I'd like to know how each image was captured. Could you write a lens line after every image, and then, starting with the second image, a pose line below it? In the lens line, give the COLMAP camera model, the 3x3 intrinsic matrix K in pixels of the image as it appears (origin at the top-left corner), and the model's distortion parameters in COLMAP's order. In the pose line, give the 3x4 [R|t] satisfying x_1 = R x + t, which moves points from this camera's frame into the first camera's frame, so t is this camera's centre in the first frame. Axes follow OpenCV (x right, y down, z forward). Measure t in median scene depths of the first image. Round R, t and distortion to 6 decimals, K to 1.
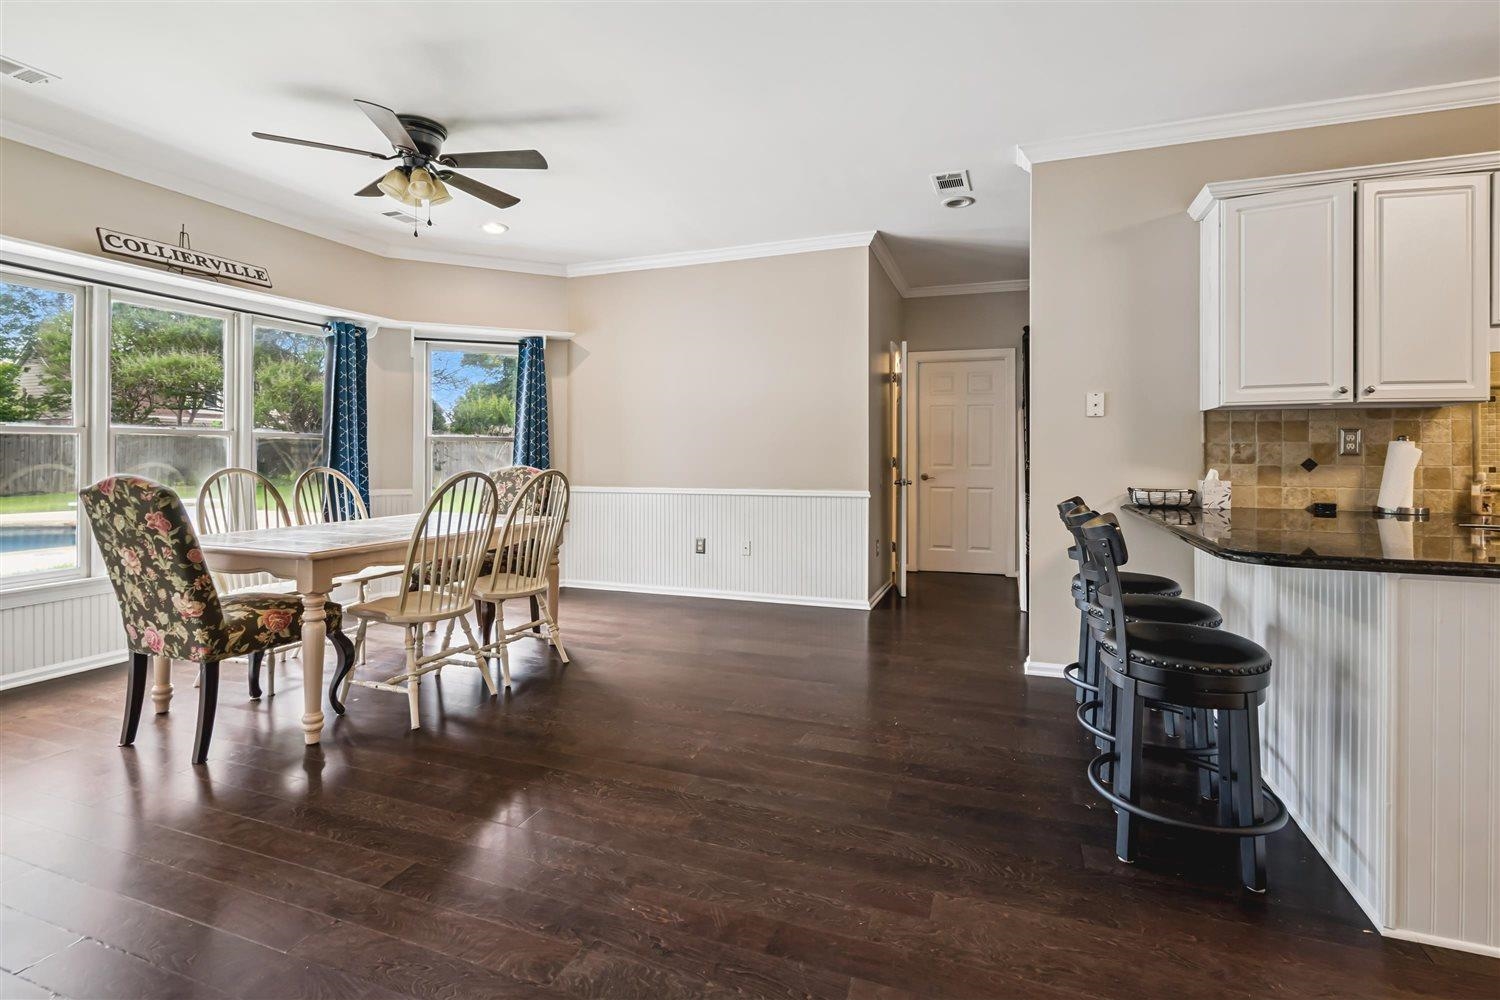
lens RADIAL K [[688.0, 0, 739.7], [0, 688.0, 451.7], [0, 0, 1]] dist [-0.009198, 0.003843]
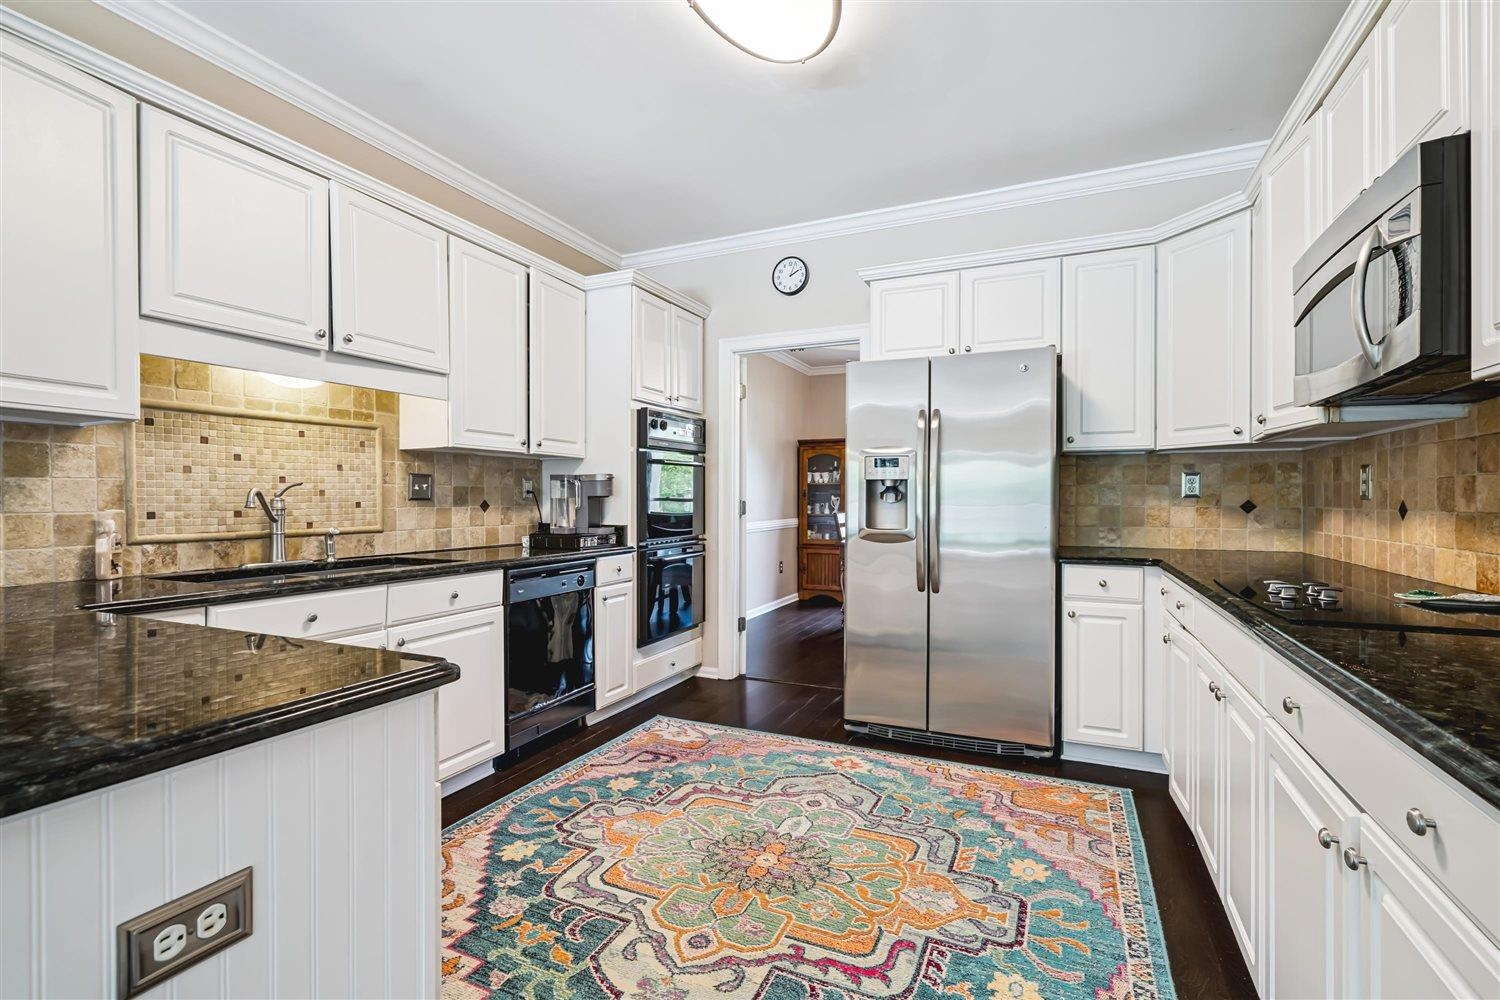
lens RADIAL K [[688.0, 0, 752.5], [0, 688.0, 499.4], [0, 0, 1]] dist [-0.009198, 0.003843]
pose [[0.078247, -0.005932, 0.996916, 0.326026], [0.002186, 0.999981, 0.005779, 0.004300], [-0.996932, 0.001728, 0.078258, 0.228535]]
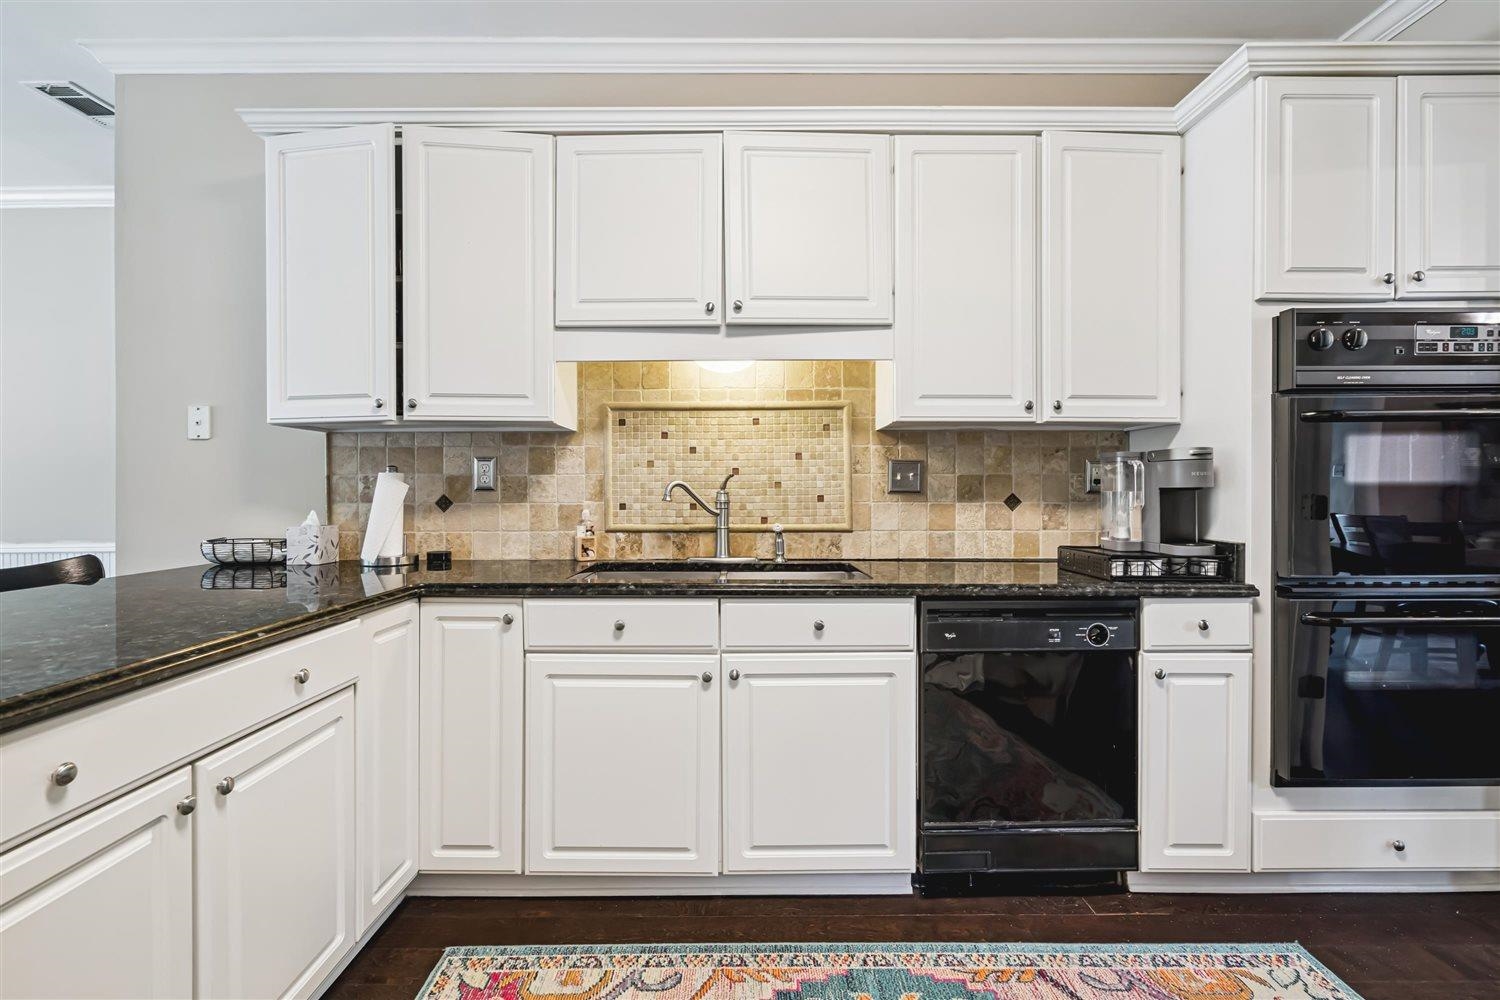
lens RADIAL K [[688.0, 0, 744.3], [0, 688.0, 489.6], [0, 0, 1]] dist [-0.009198, 0.003843]
pose [[0.940558, -0.006147, 0.339579, 0.772106], [0.005405, 0.999980, 0.003131, 0.002638], [-0.339591, -0.001110, 0.940572, 0.128011]]
